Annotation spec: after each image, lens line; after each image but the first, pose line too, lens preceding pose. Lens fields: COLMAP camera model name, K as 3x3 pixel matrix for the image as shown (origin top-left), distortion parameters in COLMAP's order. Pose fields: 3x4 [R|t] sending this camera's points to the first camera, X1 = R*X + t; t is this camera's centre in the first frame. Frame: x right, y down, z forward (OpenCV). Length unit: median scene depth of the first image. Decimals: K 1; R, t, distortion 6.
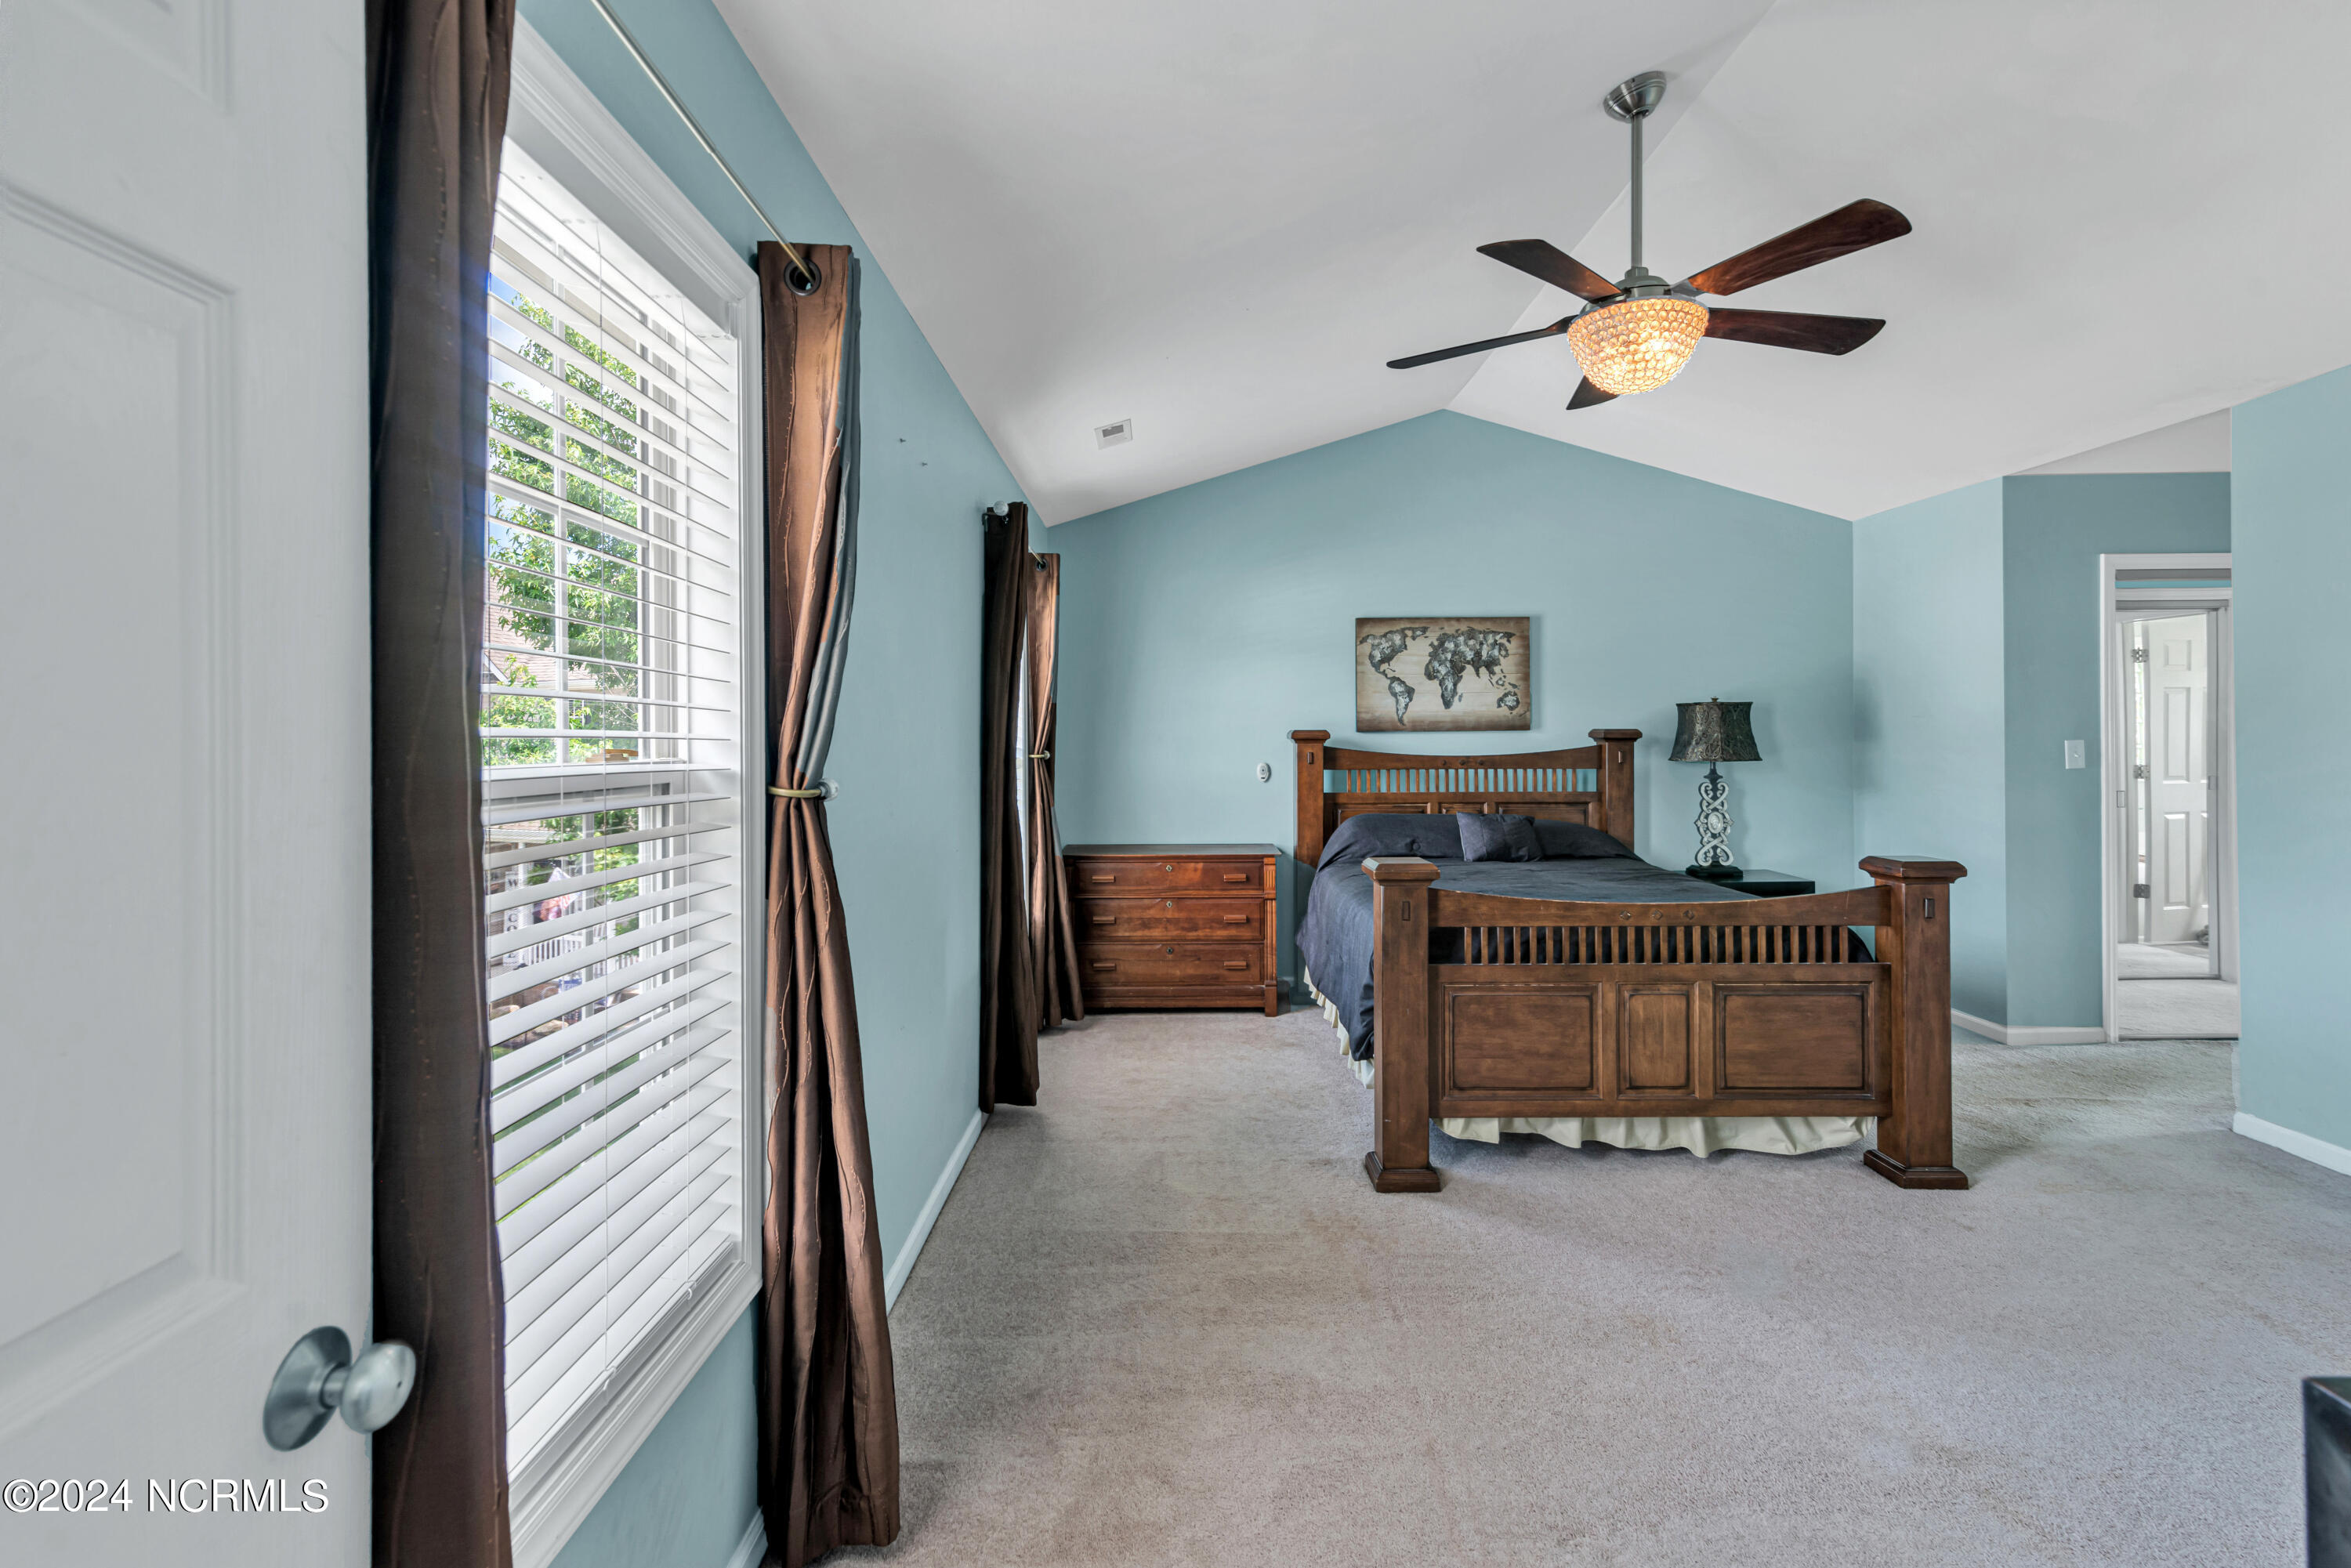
lens RADIAL K [[1094.0, 0, 1215.5], [0, 1094.0, 741.3], [0, 0, 1]] dist [0.020739, -0.004662]
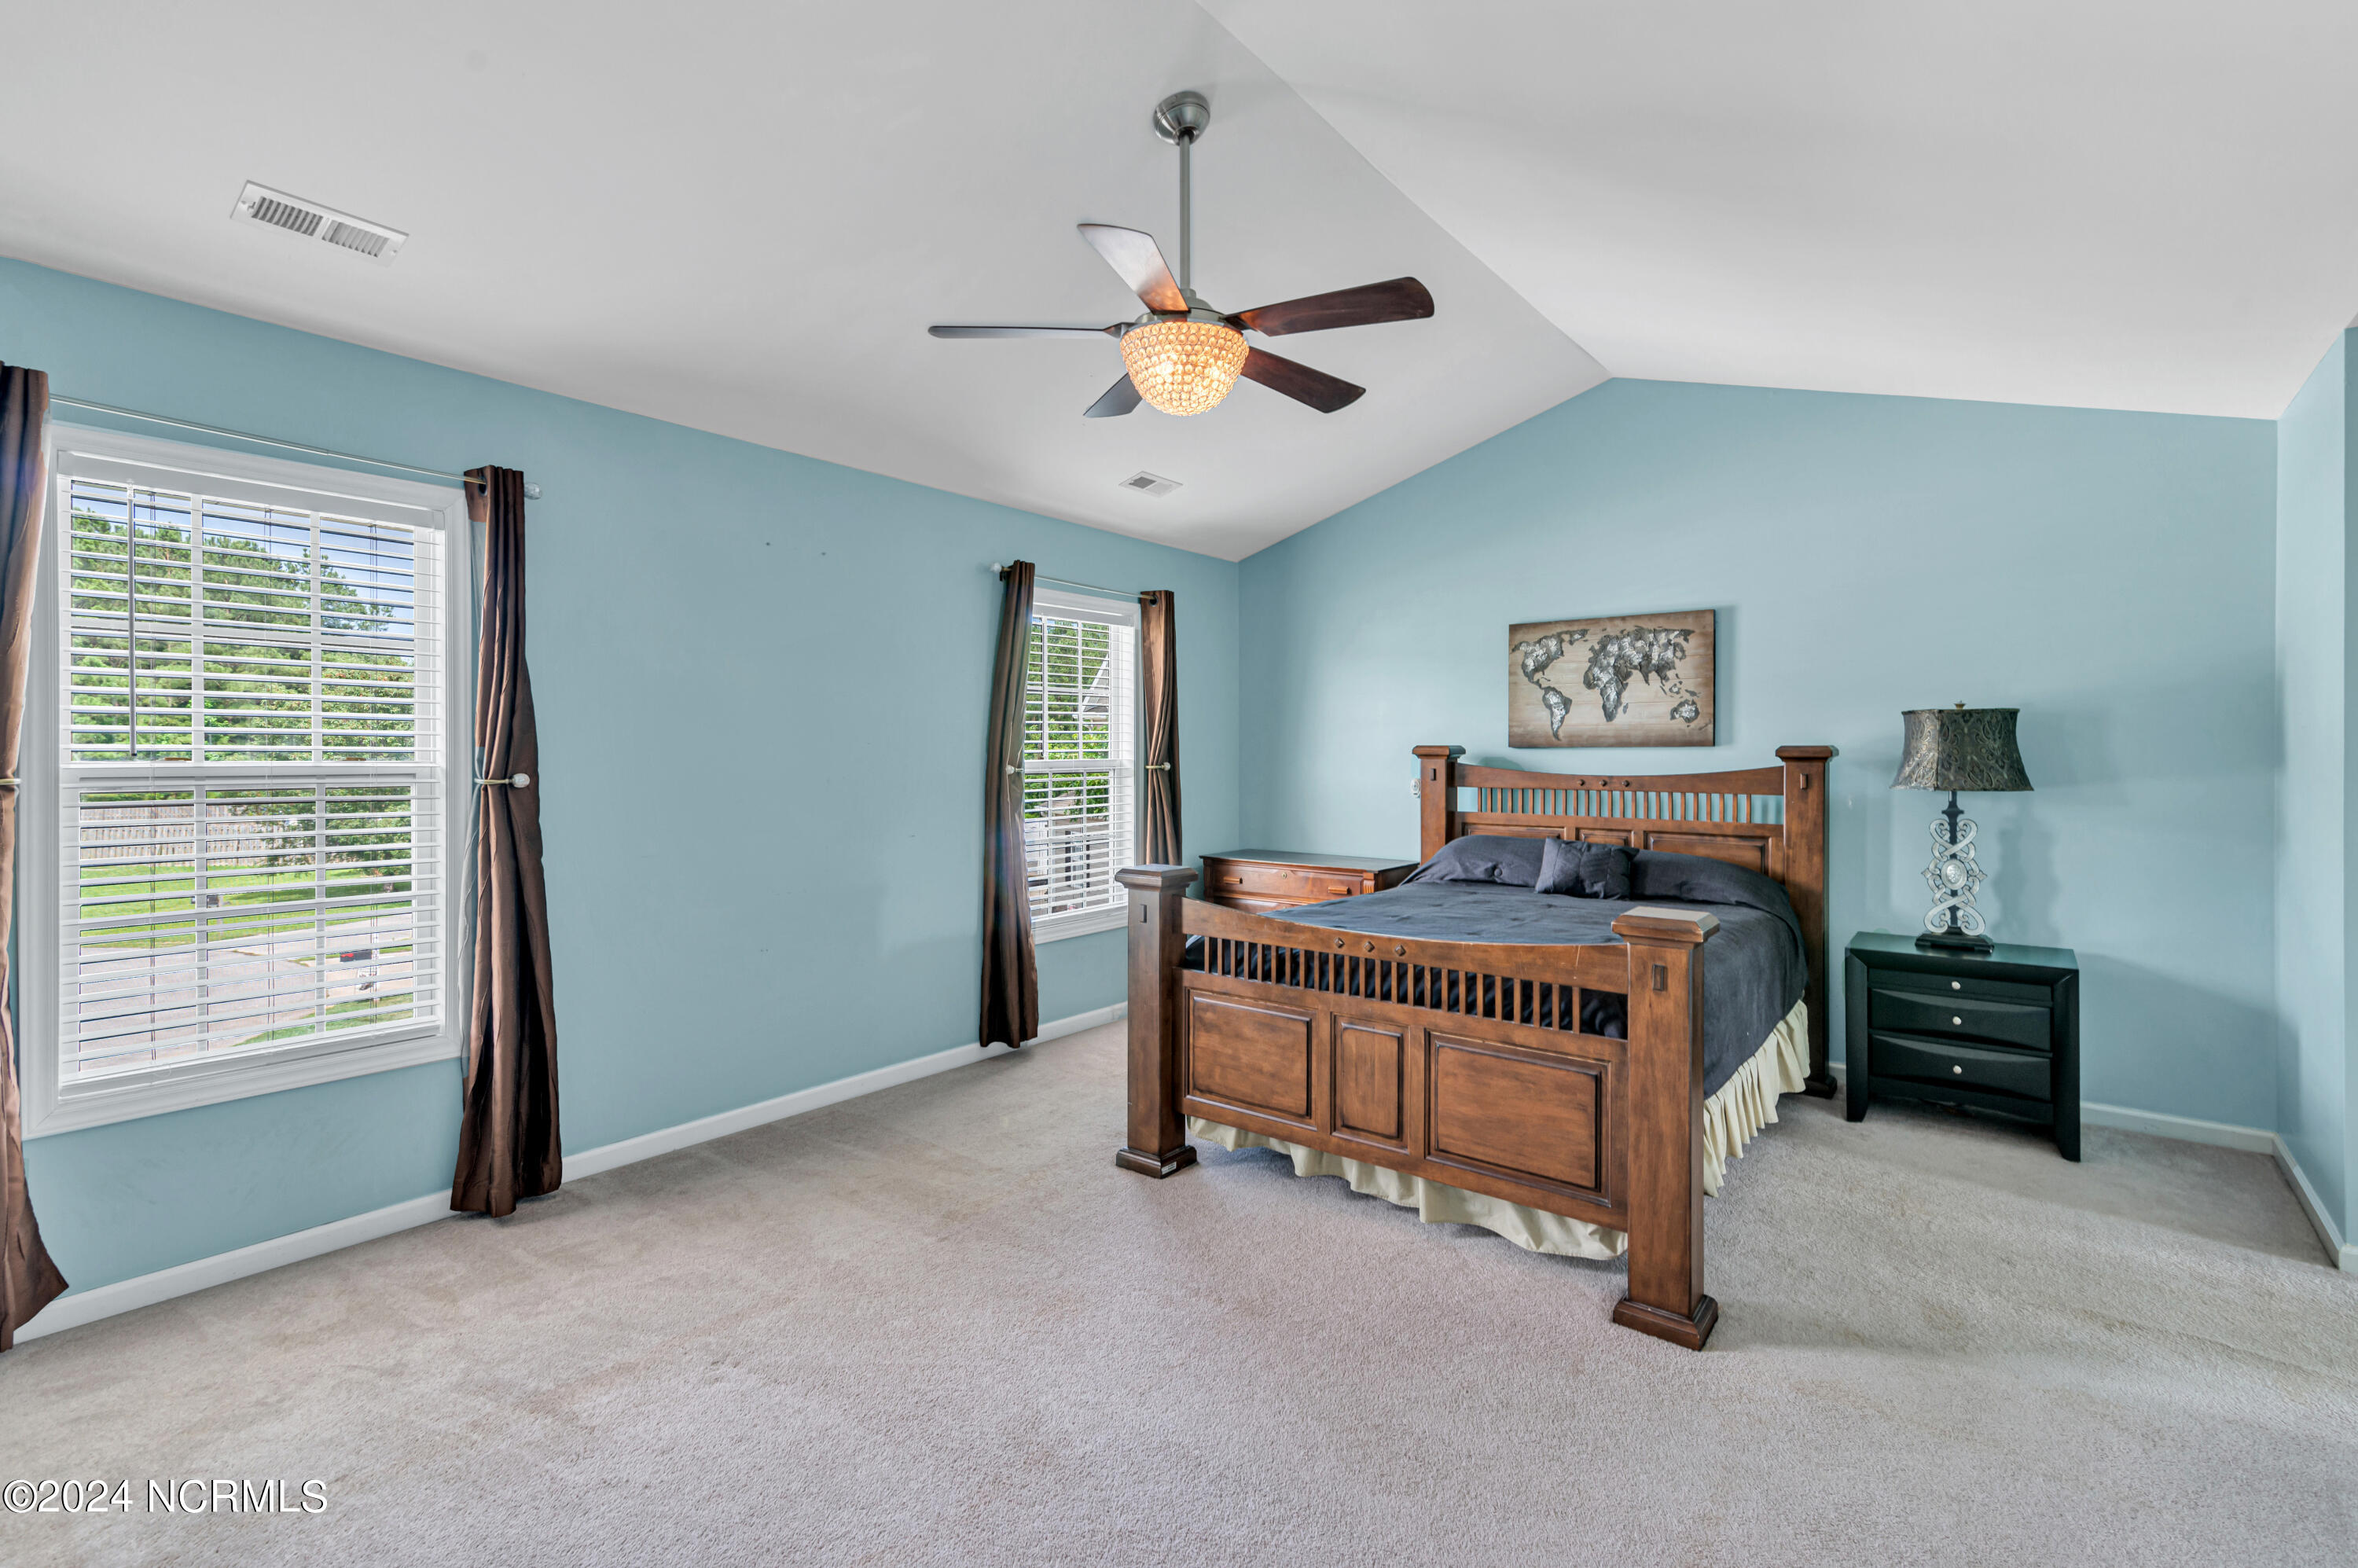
lens RADIAL K [[1097.3, 0, 1187.6], [0, 1097.3, 767.0], [0, 0, 1]] dist [0.020739, -0.004662]
pose [[0.775885, 0.016140, -0.630668, 0.520338], [-0.008564, 0.999850, 0.015052, -0.003903], [0.630816, -0.006278, 0.775907, 0.110176]]
